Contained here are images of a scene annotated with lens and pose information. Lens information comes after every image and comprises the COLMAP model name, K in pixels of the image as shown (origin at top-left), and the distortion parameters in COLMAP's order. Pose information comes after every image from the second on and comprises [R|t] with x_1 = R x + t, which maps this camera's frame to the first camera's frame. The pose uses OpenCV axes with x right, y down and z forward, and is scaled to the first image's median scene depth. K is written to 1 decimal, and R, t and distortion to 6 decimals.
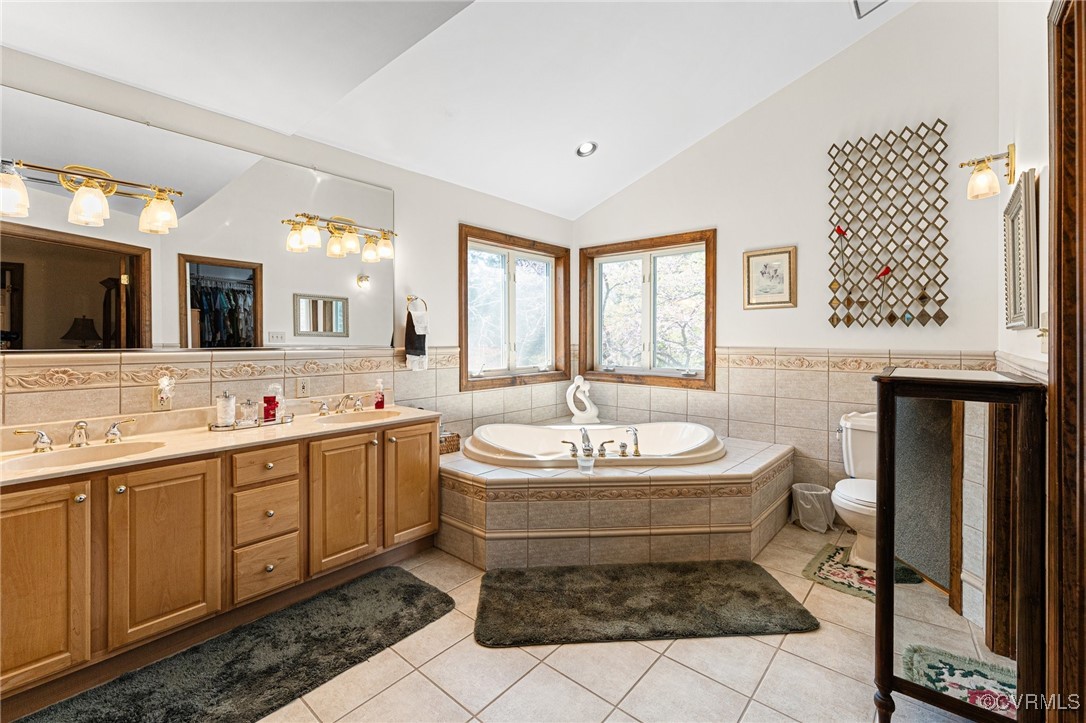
lens RADIAL K [[461.0, 0, 543.4], [0, 461.0, 338.0], [0, 0, 1]] dist [0.000377, 0.000075]
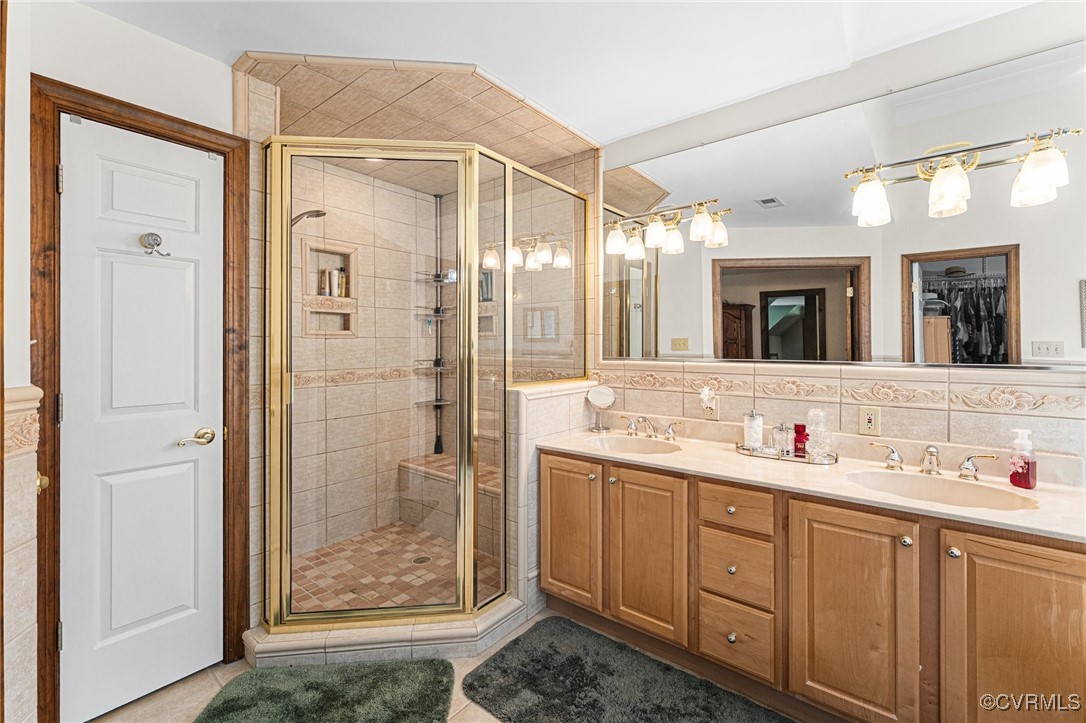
lens RADIAL K [[464.2, 0, 545.6], [0, 464.2, 352.4], [0, 0, 1]] dist [-0.000538, -0.000118]
pose [[0.038888, 0.005839, -0.999227, 0.161731], [-0.003583, 0.999977, 0.005704, 0.004630], [0.999237, 0.003358, 0.038908, 0.556616]]
